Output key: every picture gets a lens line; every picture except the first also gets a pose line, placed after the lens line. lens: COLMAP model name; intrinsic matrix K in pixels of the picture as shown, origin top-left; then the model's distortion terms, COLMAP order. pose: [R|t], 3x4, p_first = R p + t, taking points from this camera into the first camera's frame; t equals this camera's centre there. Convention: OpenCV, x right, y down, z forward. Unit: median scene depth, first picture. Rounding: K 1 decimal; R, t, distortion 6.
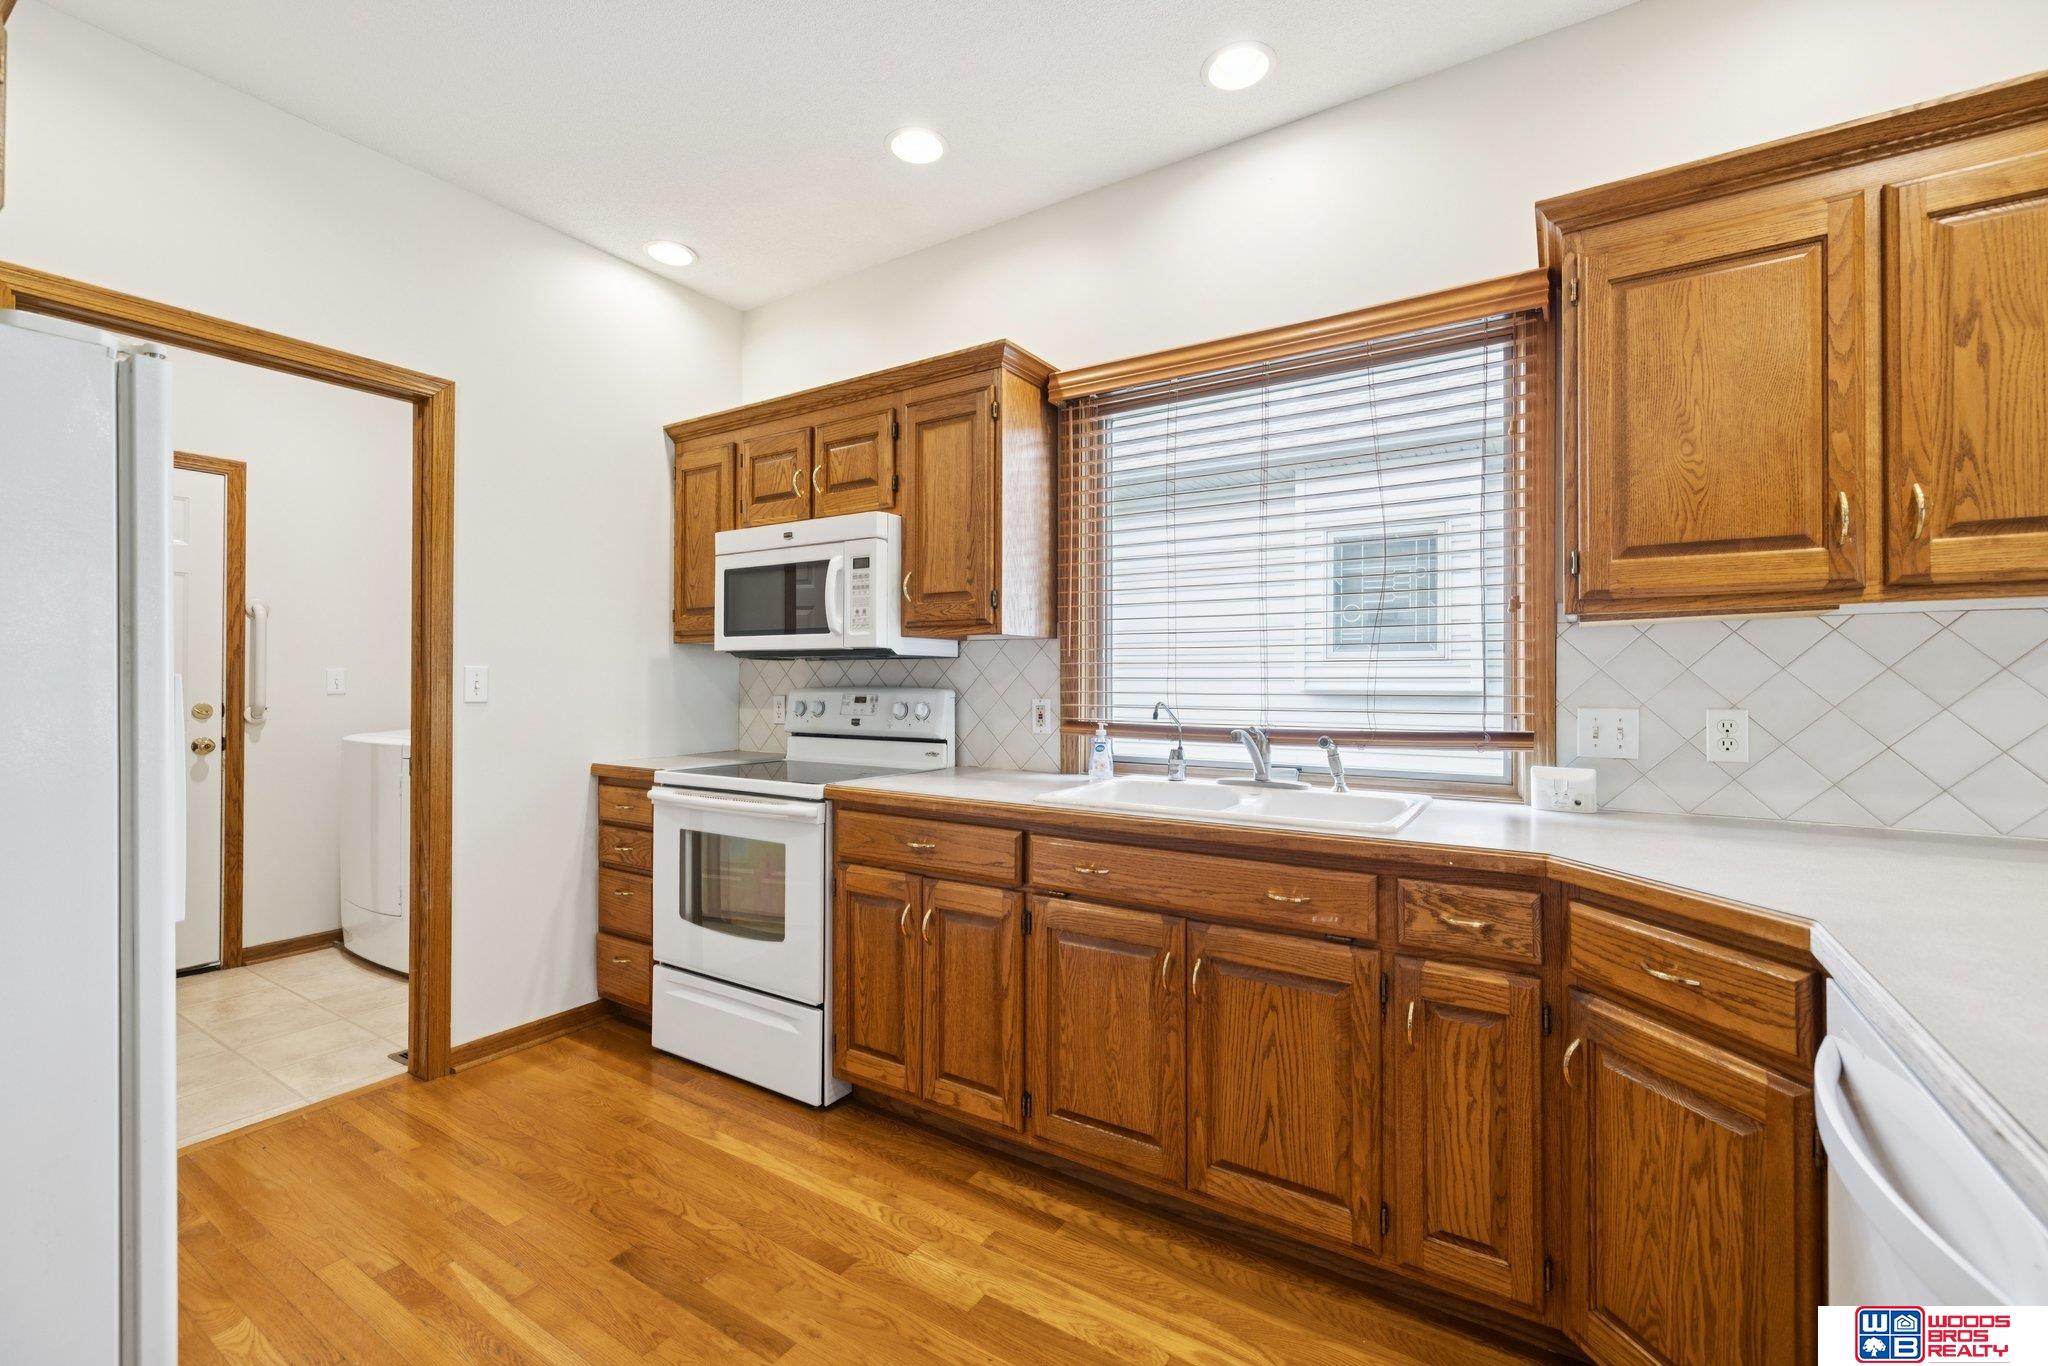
lens RADIAL K [[864.0, 0, 1020.5], [0, 864.0, 674.7], [0, 0, 1]] dist [0.001773, -0.000056]
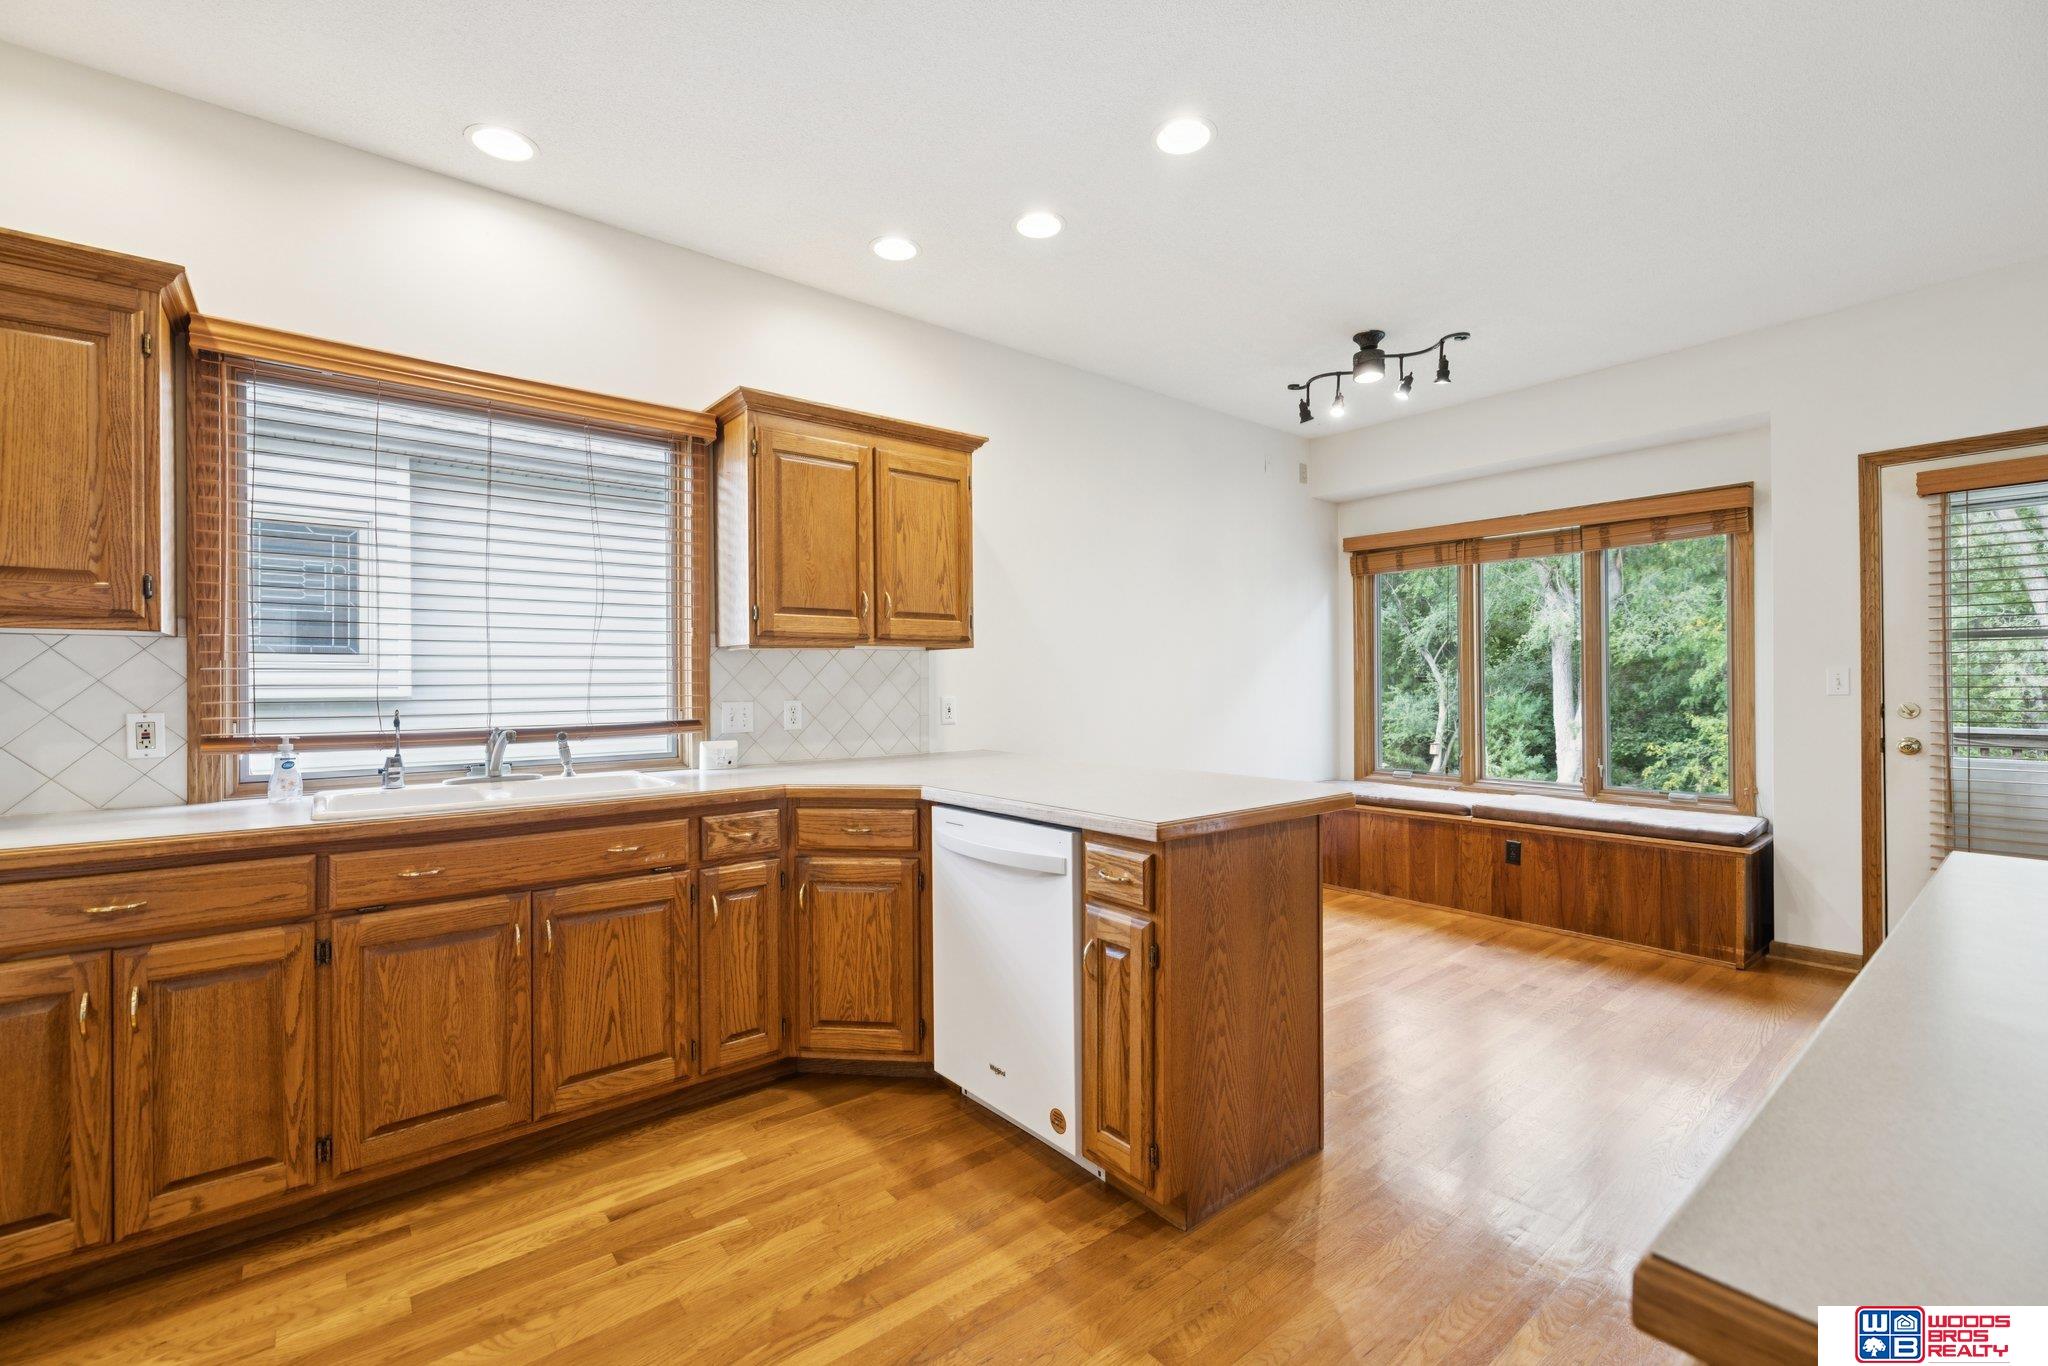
lens RADIAL K [[862.4, 0, 1026.8], [0, 862.4, 683.0], [0, 0, 1]] dist [-0.001357, -0.000014]
pose [[0.305333, -0.004849, 0.952233, -0.705126], [0.002845, 0.999987, 0.004180, -0.000960], [-0.952241, 0.001432, 0.305343, 0.007696]]
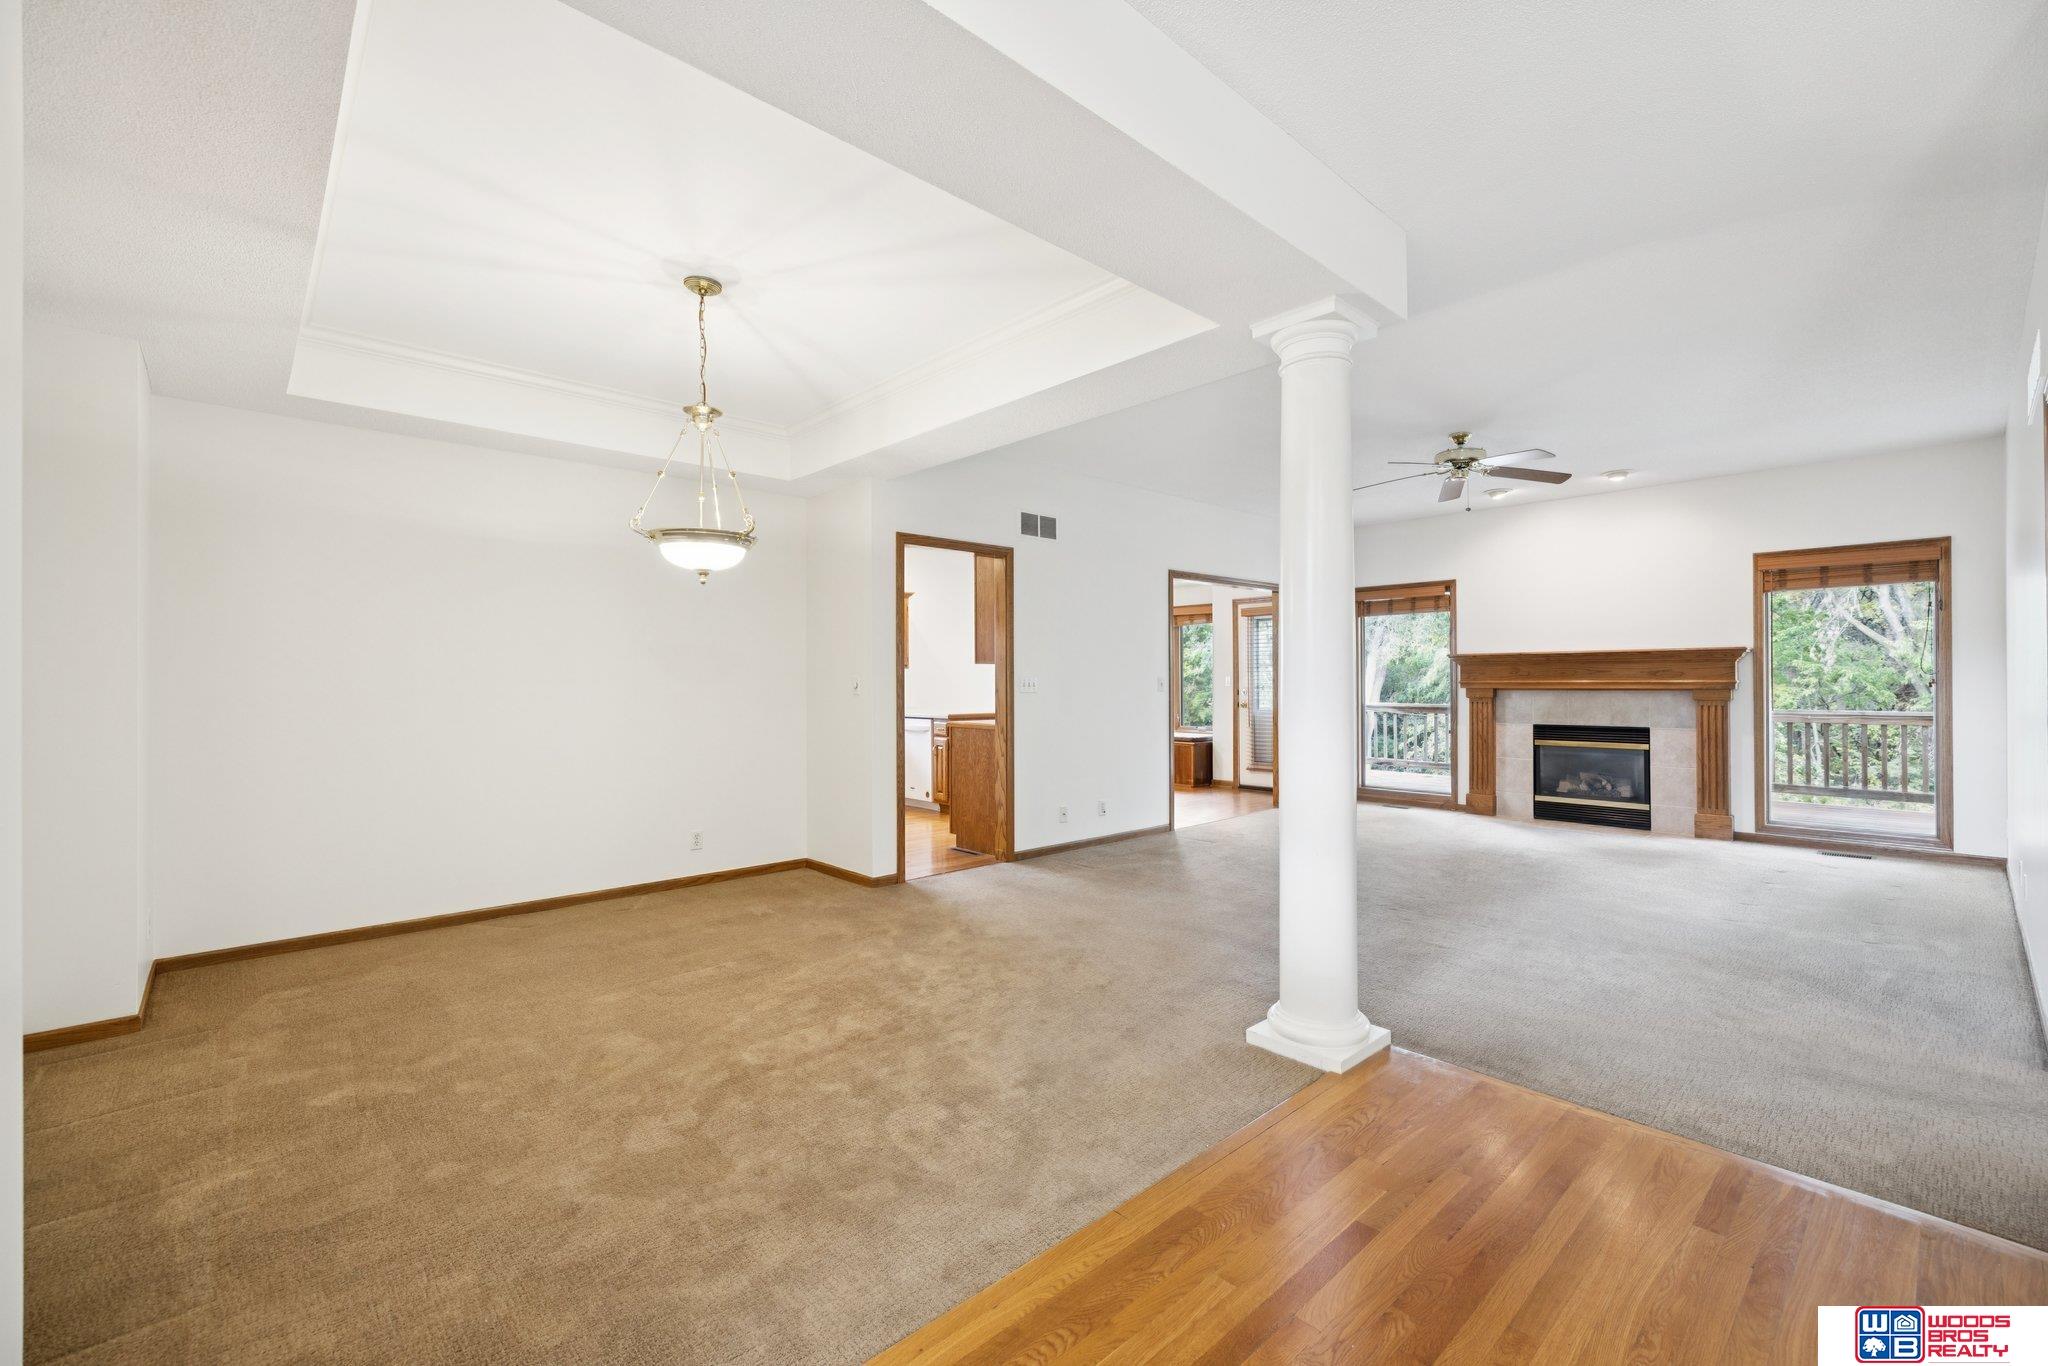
lens RADIAL K [[862.4, 0, 1026.8], [0, 862.4, 683.0], [0, 0, 1]] dist [-0.001357, -0.000014]
pose [[0.253717, -0.006790, 0.967255, -3.960465], [0.000681, 0.999976, 0.006841, -0.021920], [-0.967278, -0.001077, 0.253716, -1.382968]]
